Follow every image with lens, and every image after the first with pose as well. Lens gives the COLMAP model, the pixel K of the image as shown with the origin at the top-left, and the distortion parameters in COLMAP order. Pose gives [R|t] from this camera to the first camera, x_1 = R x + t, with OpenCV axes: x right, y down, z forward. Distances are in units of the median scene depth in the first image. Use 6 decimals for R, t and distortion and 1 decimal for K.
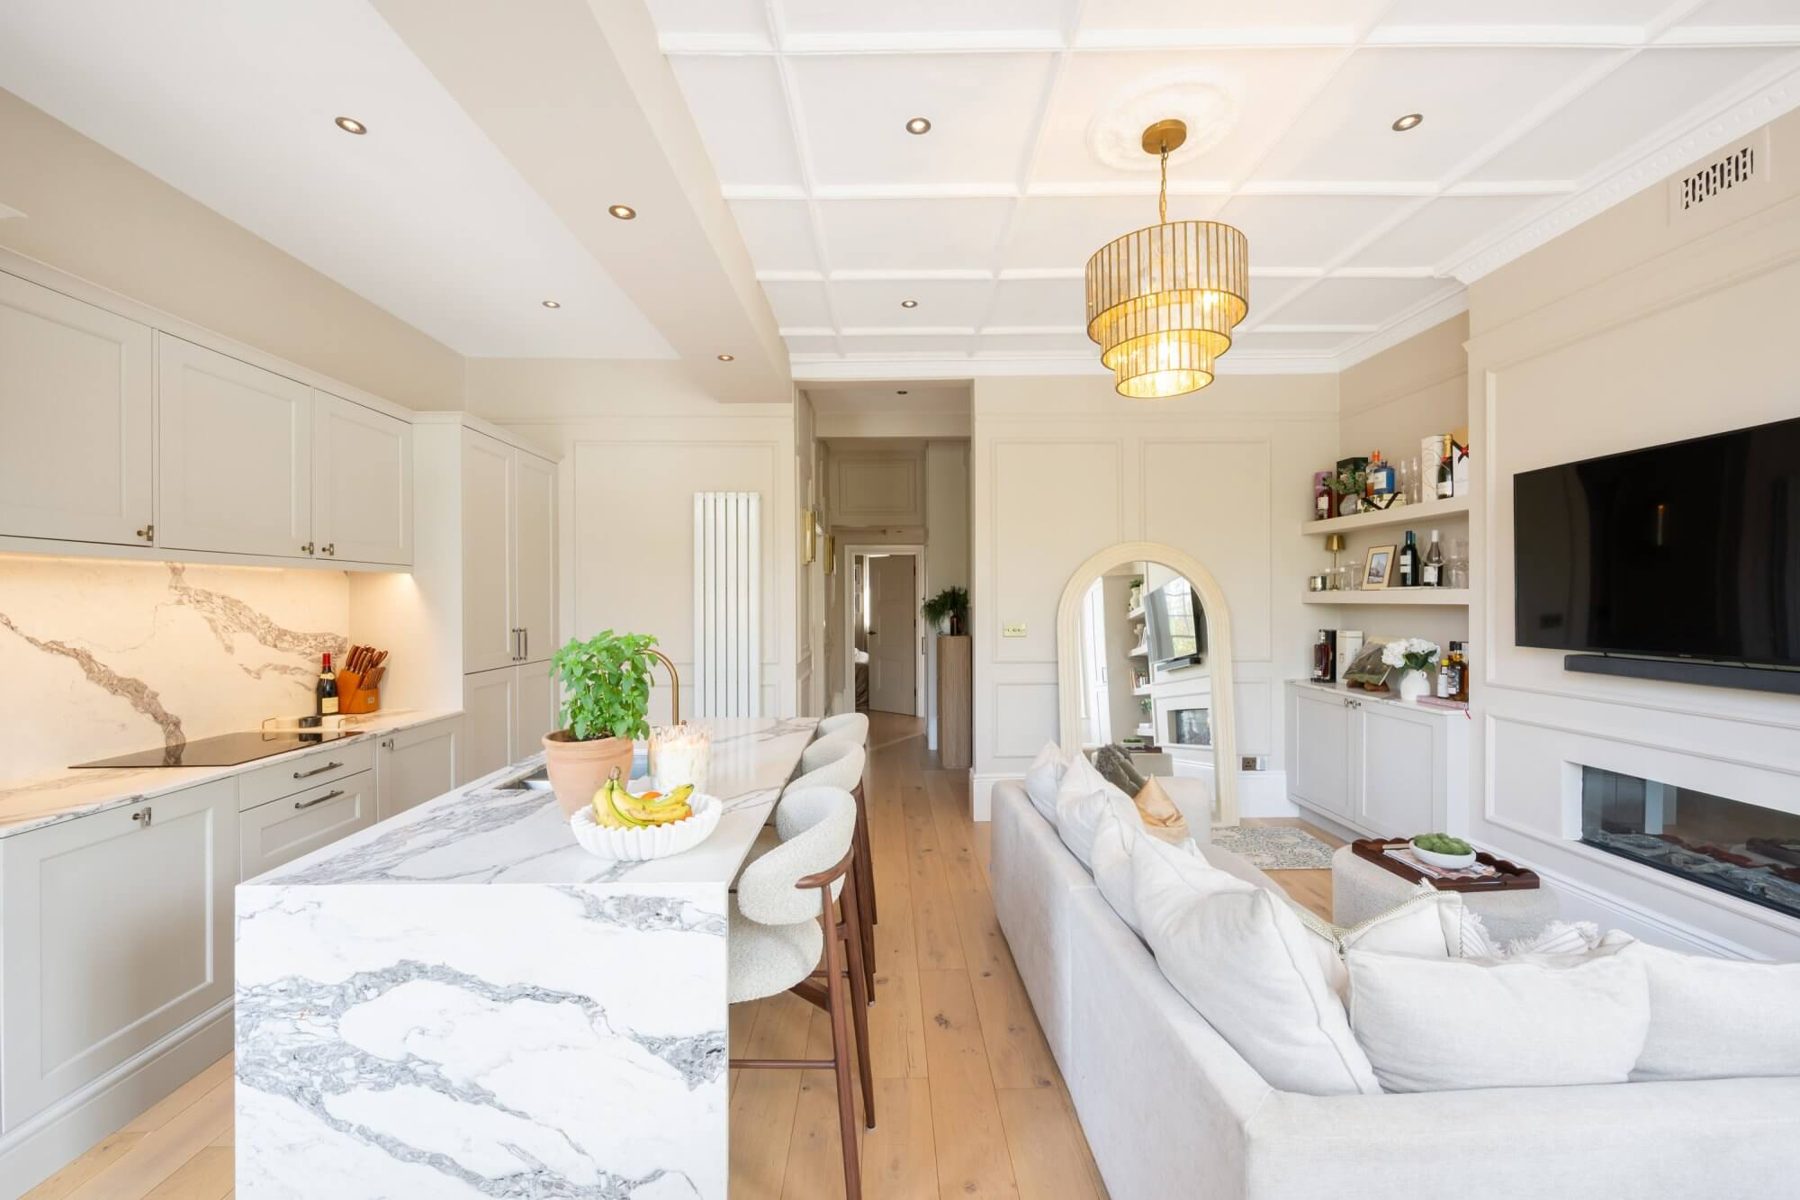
lens RADIAL K [[708.5, 0, 908.8], [0, 708.5, 602.5], [0, 0, 1]] dist [-0.000307, -0.000011]
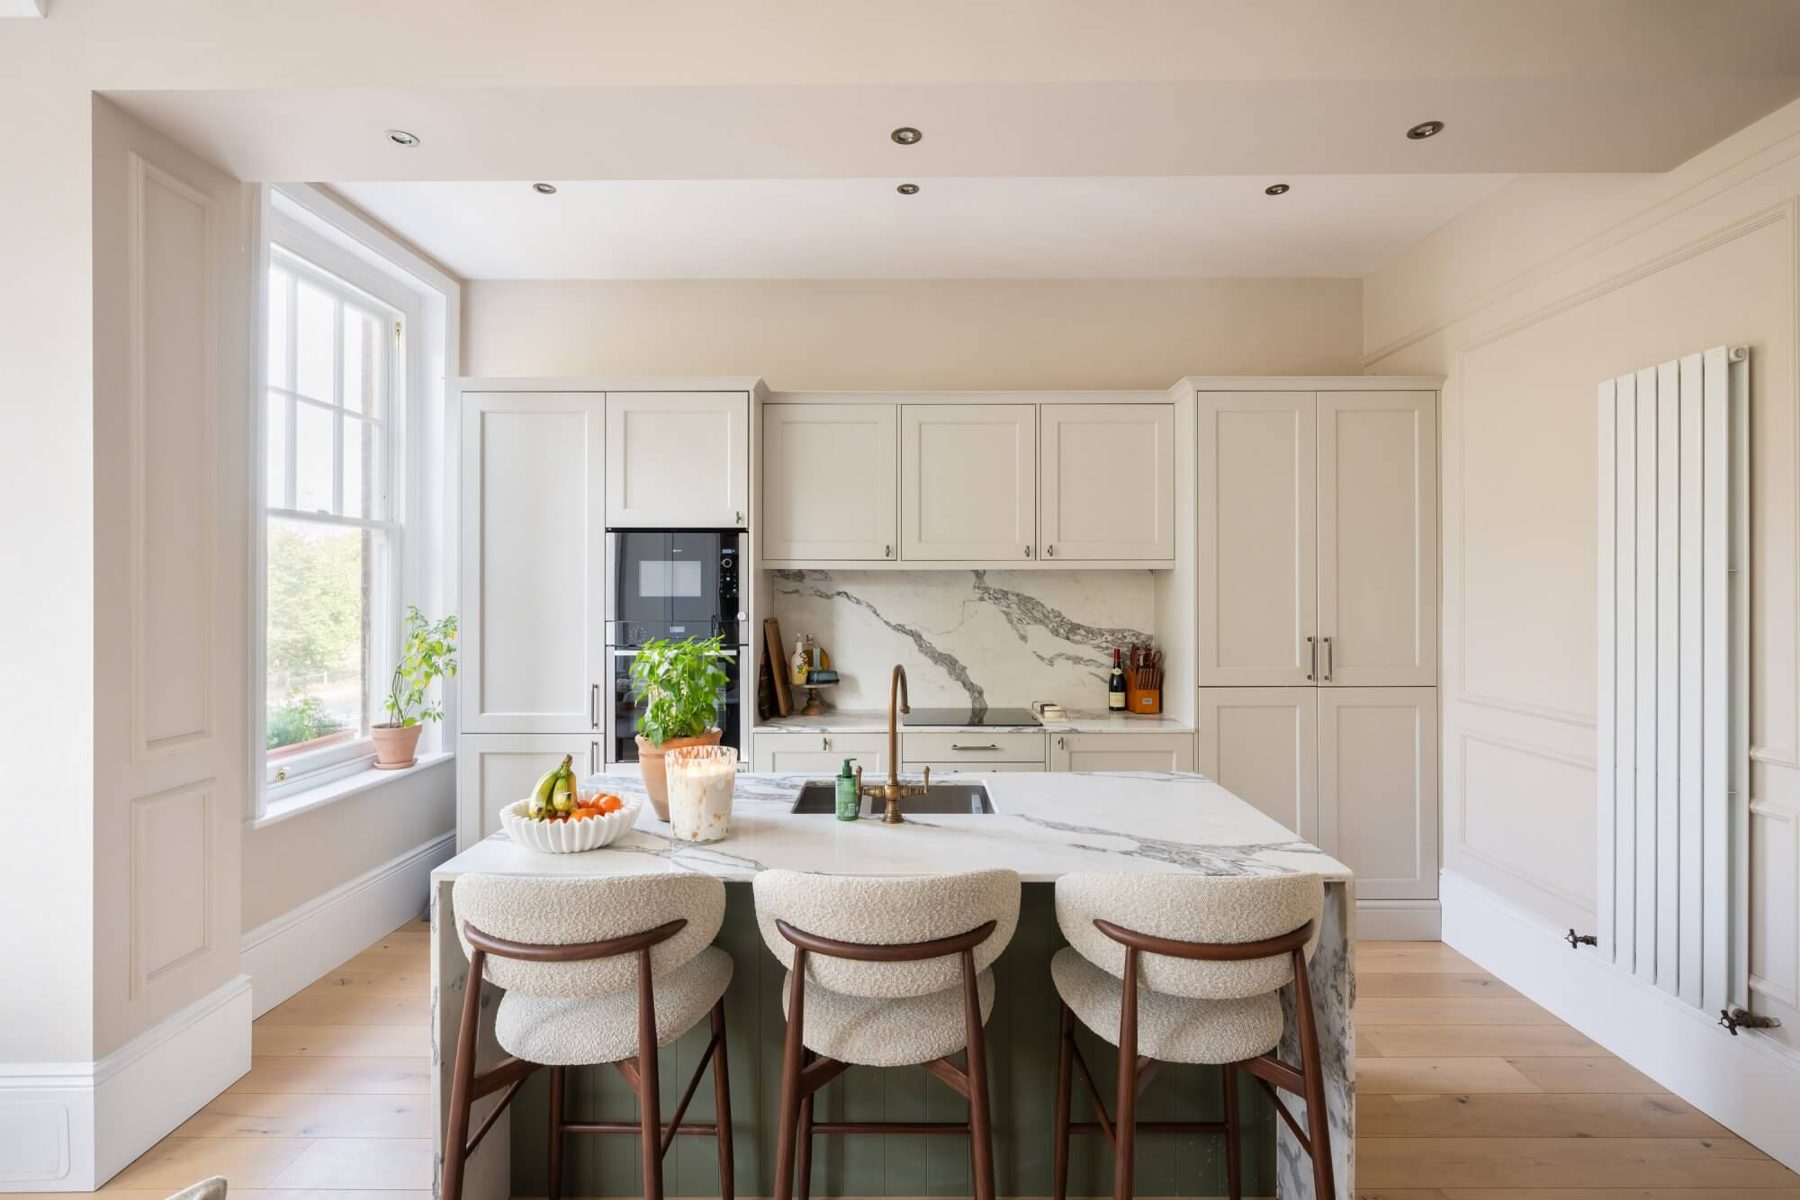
lens RADIAL K [[825.6, 0, 900.4], [0, 825.6, 592.5], [0, 0, 1]] dist [0.001247, 0.000340]
pose [[-0.040412, 0.002418, -0.999180, 0.437912], [-0.002064, 0.999995, 0.002504, -0.014127], [0.999181, 0.002163, -0.040407, 0.822064]]
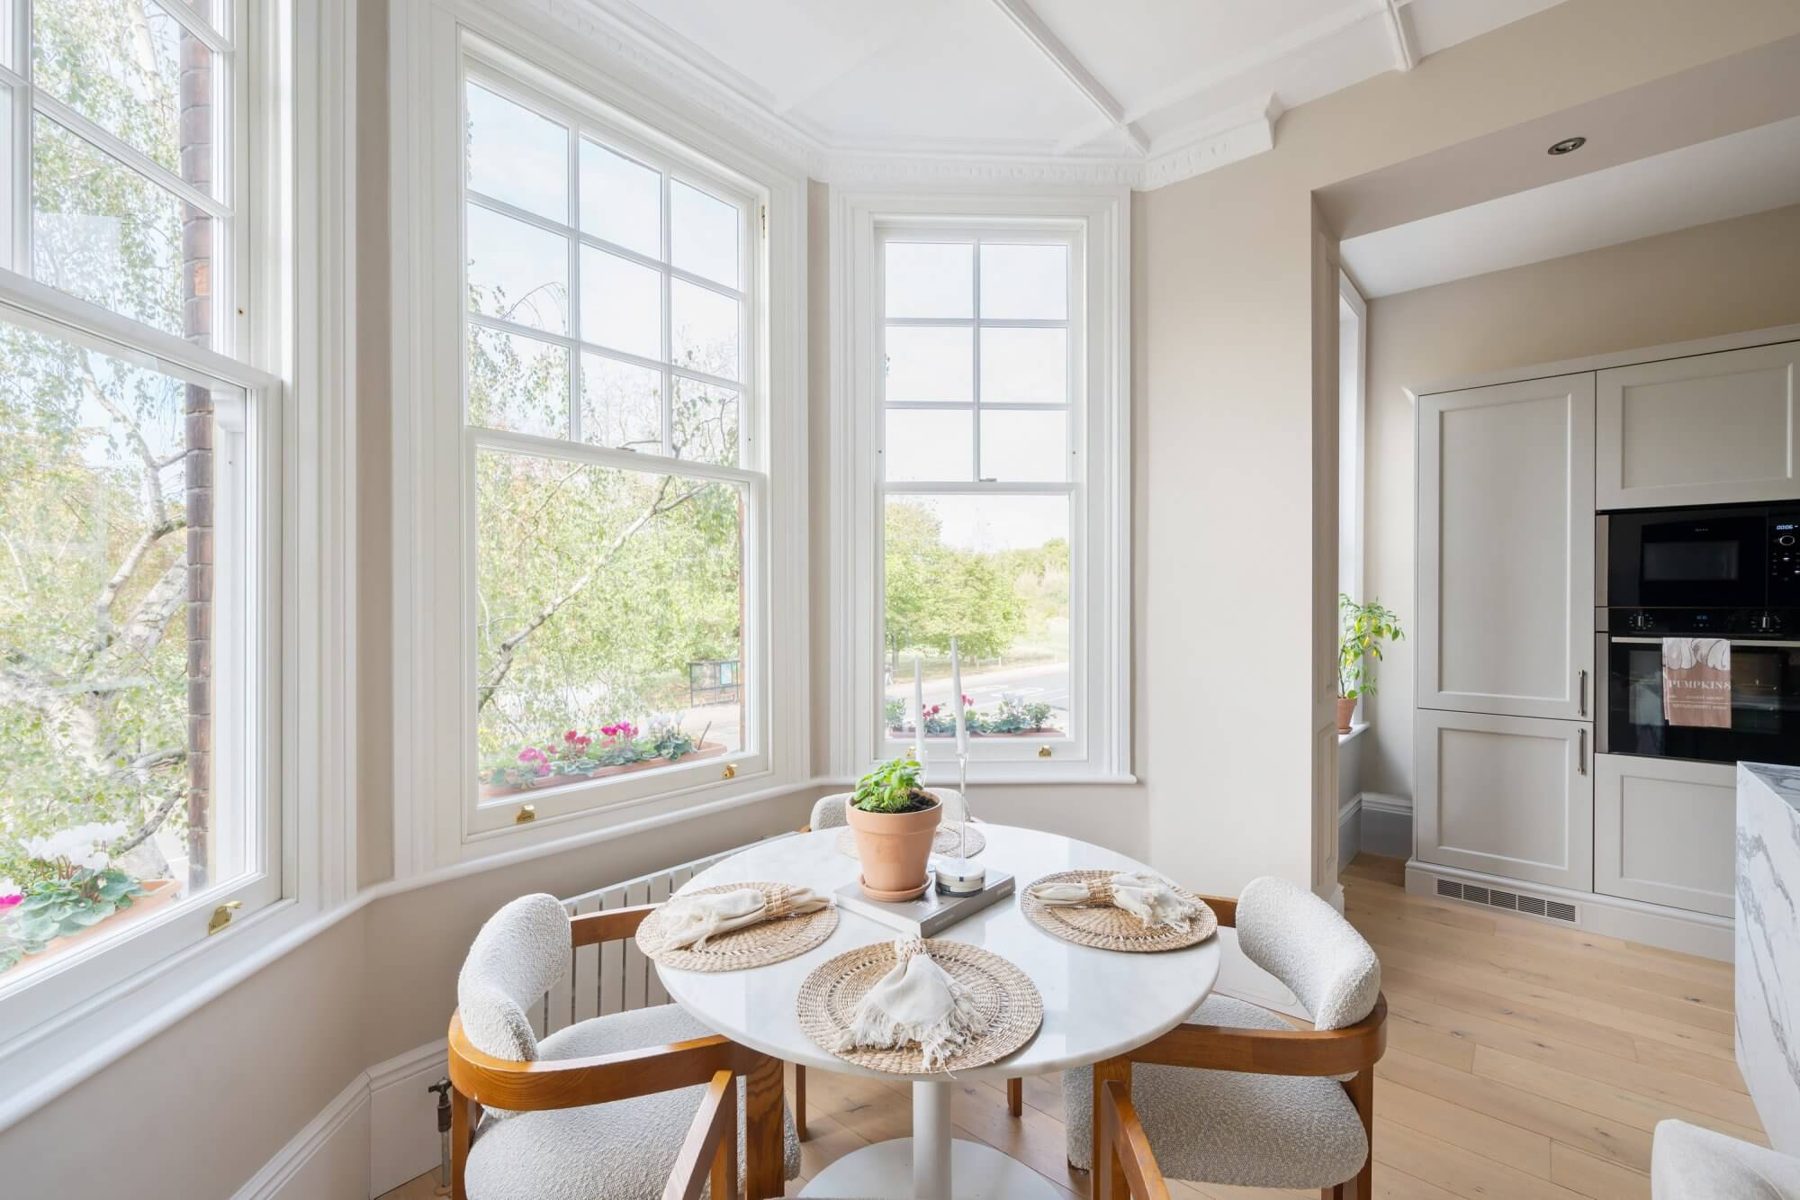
lens RADIAL K [[746.8, 0, 915.3], [0, 746.8, 600.0], [0, 0, 1]] dist [-0.000009, 0.000029]
pose [[-0.672318, 0.003808, -0.740253, 0.674578], [-0.000019, 0.999987, 0.005161, 0.015772], [0.740262, 0.003484, -0.672309, 0.354272]]
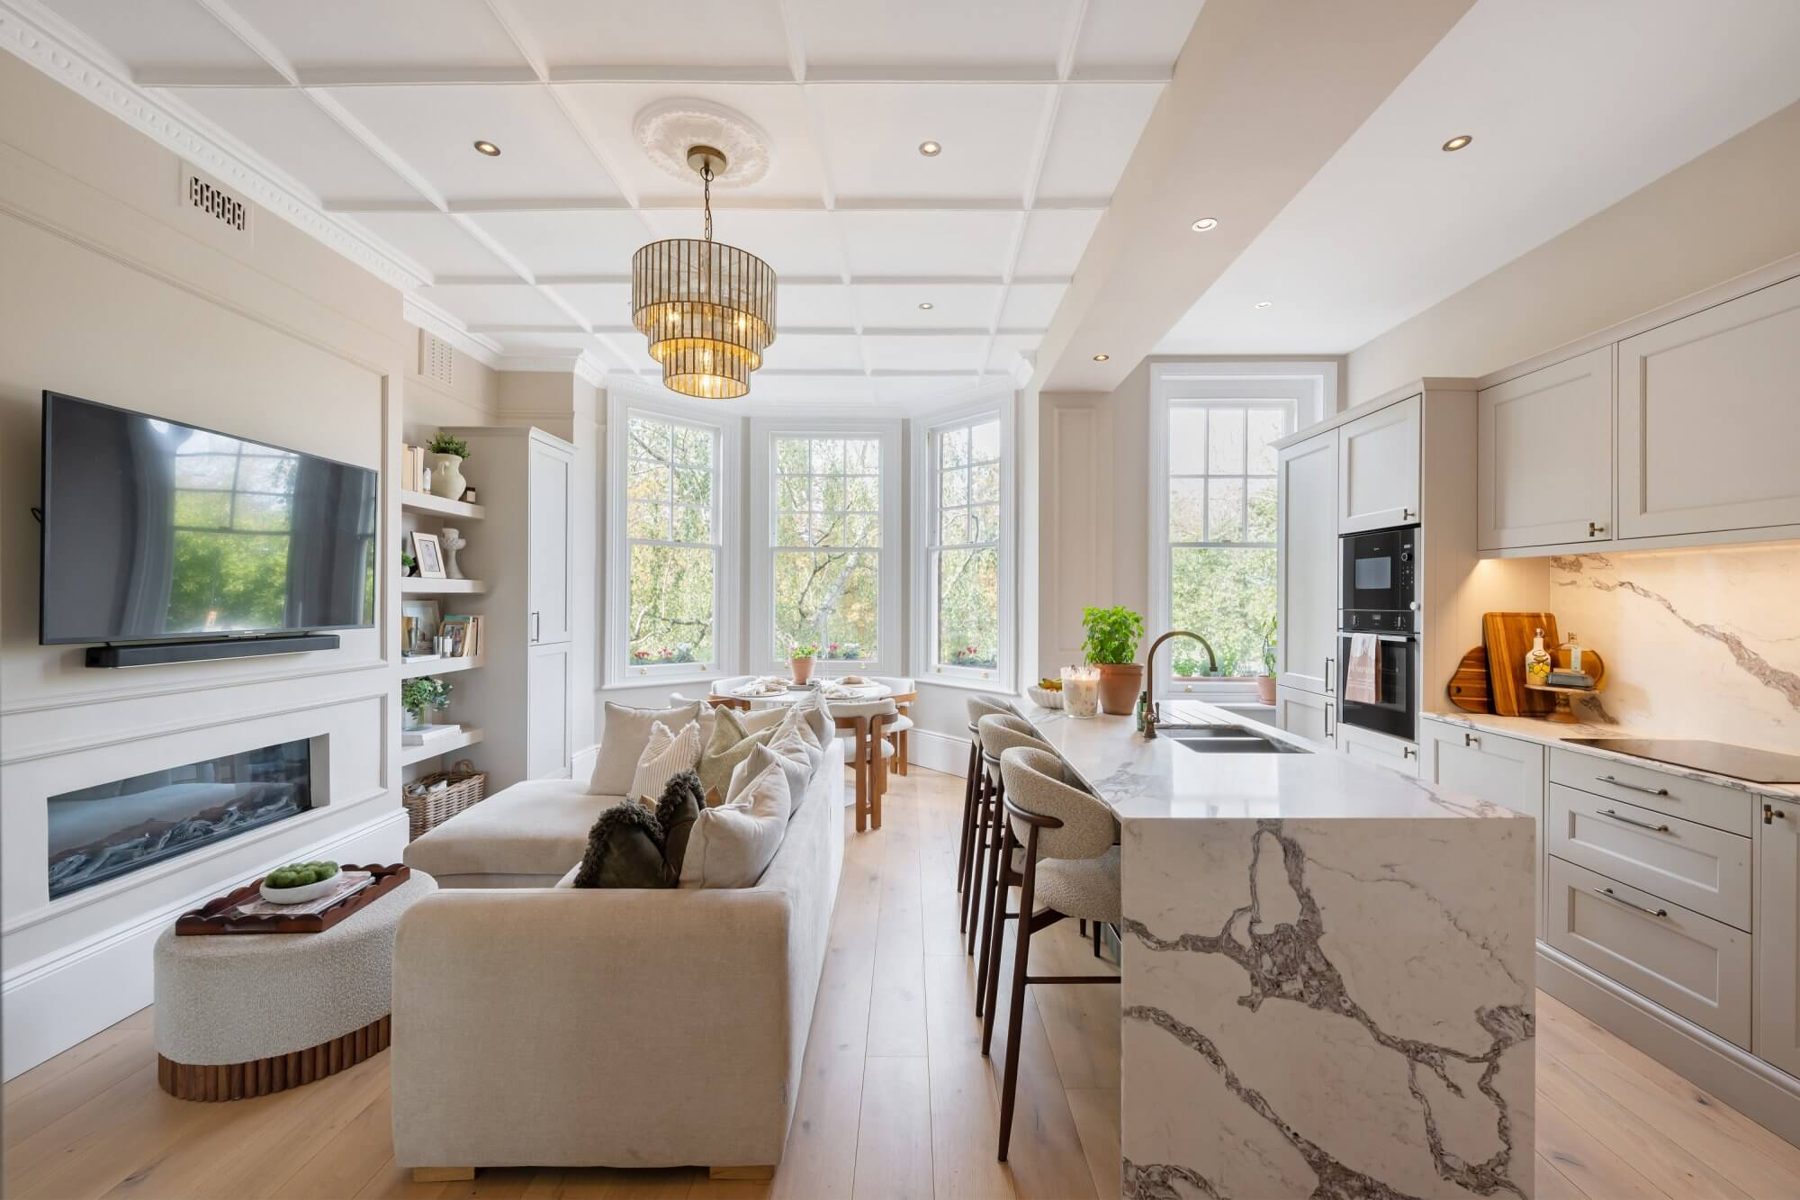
lens RADIAL K [[708.5, 0, 908.8], [0, 708.5, 602.5], [0, 0, 1]] dist [-0.000307, -0.000011]
pose [[-0.999437, -0.004993, 0.033164, 0.004318], [-0.004750, 0.999961, 0.007404, 0.013367], [-0.033200, 0.007243, -0.999422, 1.646869]]
